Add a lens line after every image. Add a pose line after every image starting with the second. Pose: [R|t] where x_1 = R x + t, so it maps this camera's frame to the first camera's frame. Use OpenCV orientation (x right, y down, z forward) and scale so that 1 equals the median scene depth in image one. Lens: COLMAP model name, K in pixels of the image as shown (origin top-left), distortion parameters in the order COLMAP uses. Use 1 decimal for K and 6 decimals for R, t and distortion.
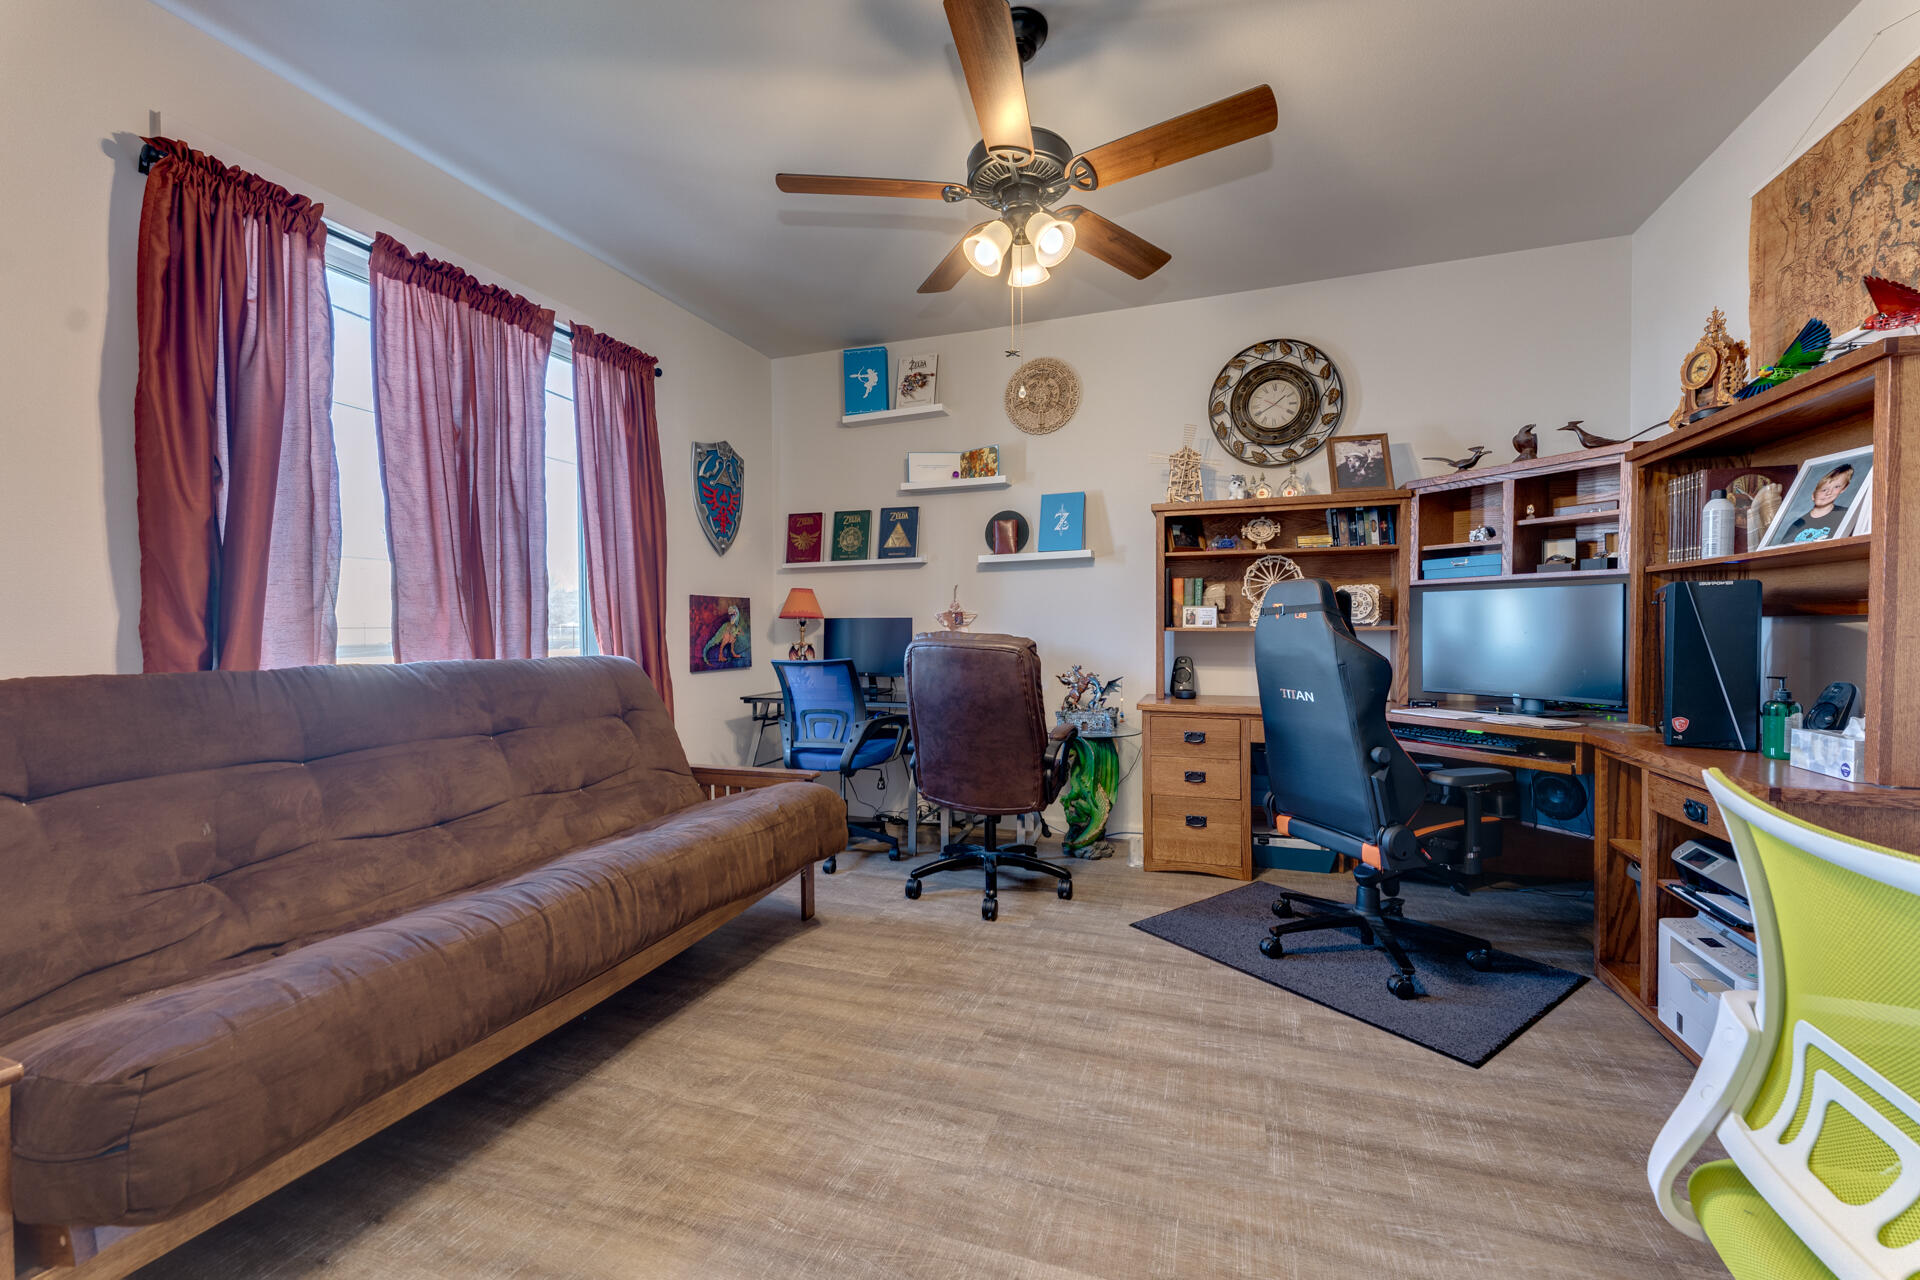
lens RADIAL K [[765.3, 0, 960.0], [0, 765.3, 640.0], [0, 0, 1]] dist [-0.000434, 0.000110]
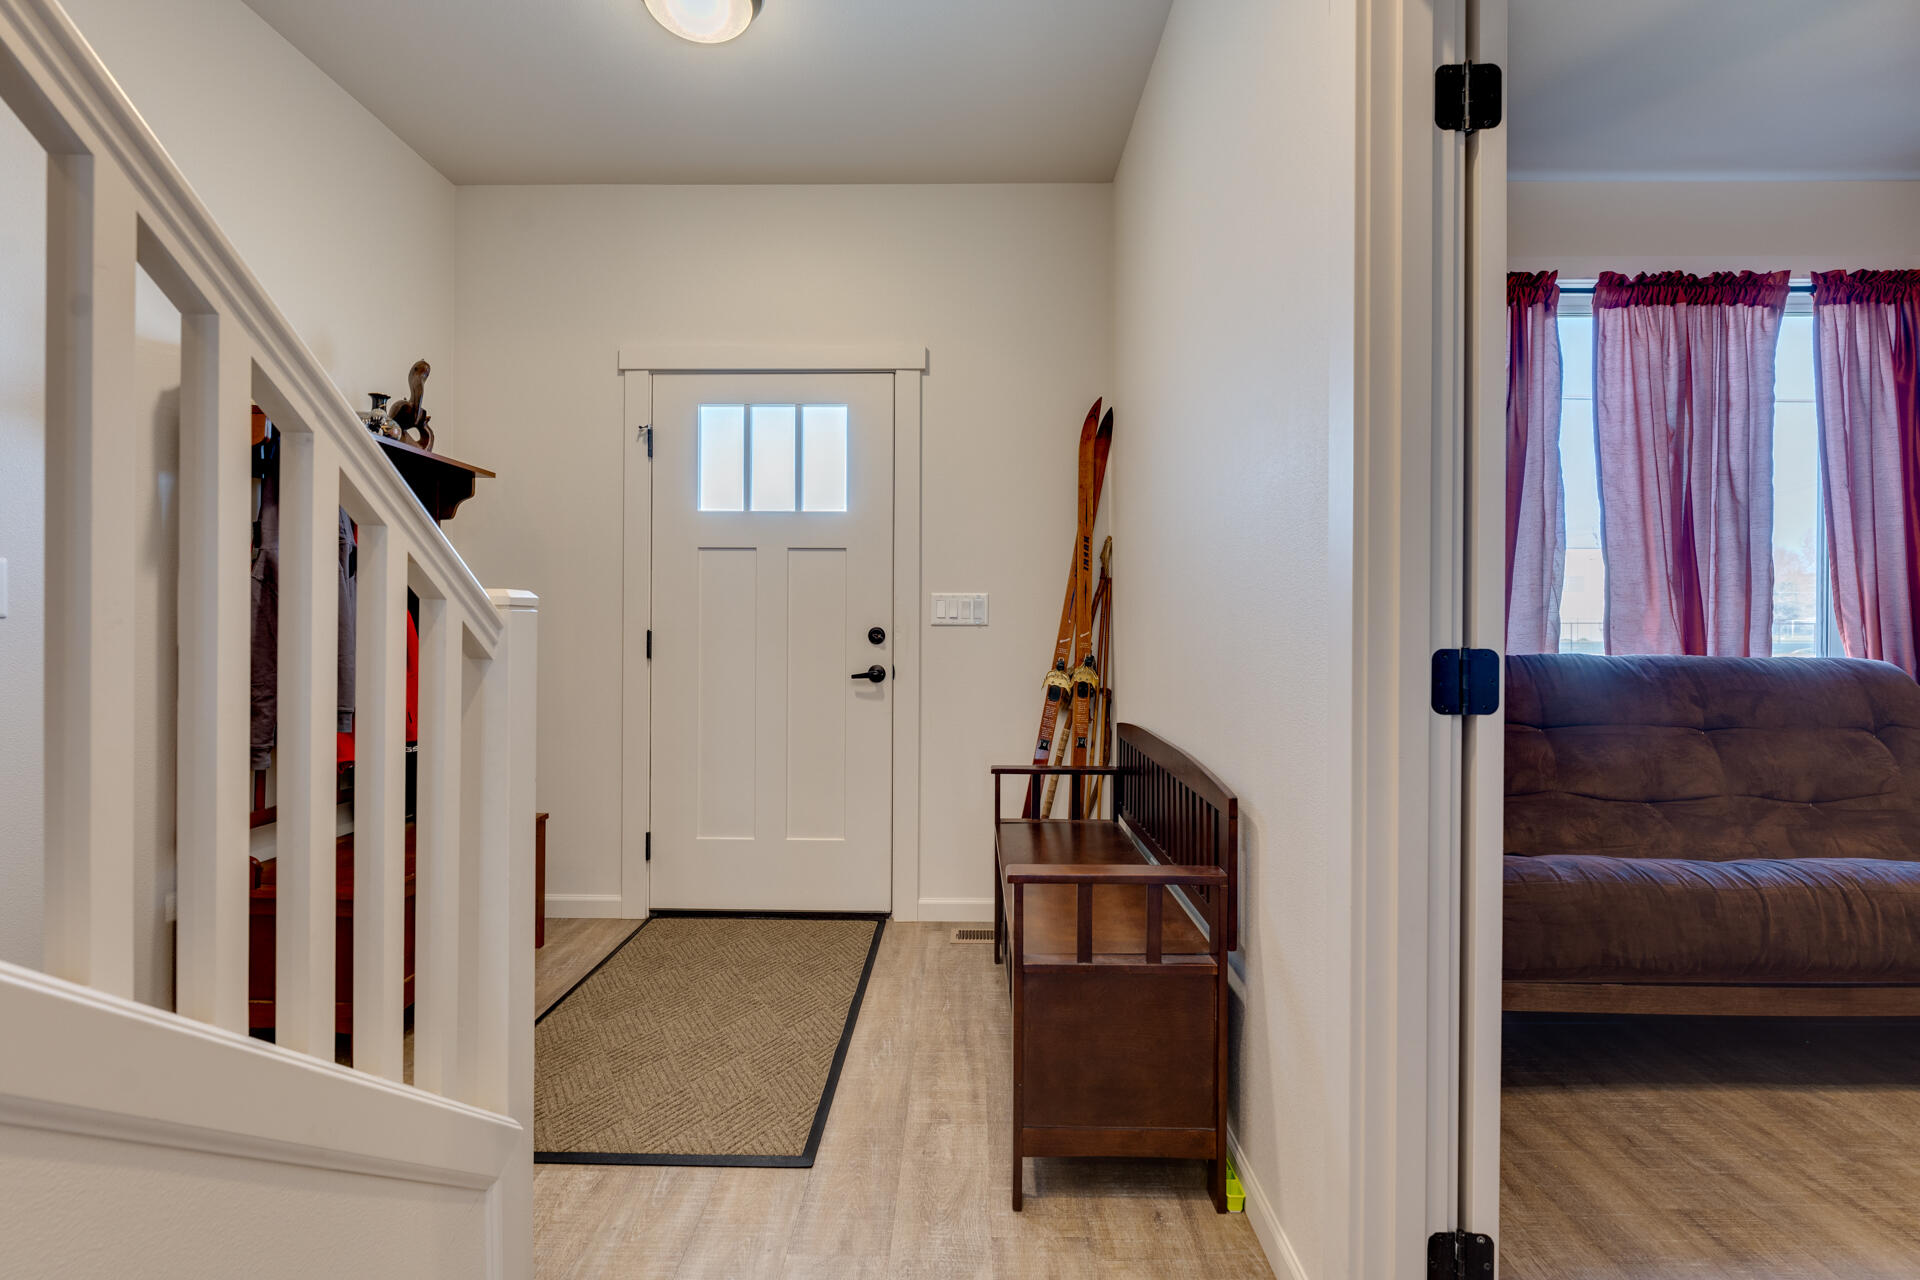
lens RADIAL K [[889.7, 0, 955.8], [0, 889.7, 627.0], [0, 0, 1]] dist [-0.001704, 0.000285]
pose [[0.327144, 0.011062, -0.944910, 0.139145], [-0.022048, 0.999749, 0.004071, 0.003723], [0.944717, 0.019502, 0.327305, -0.256842]]
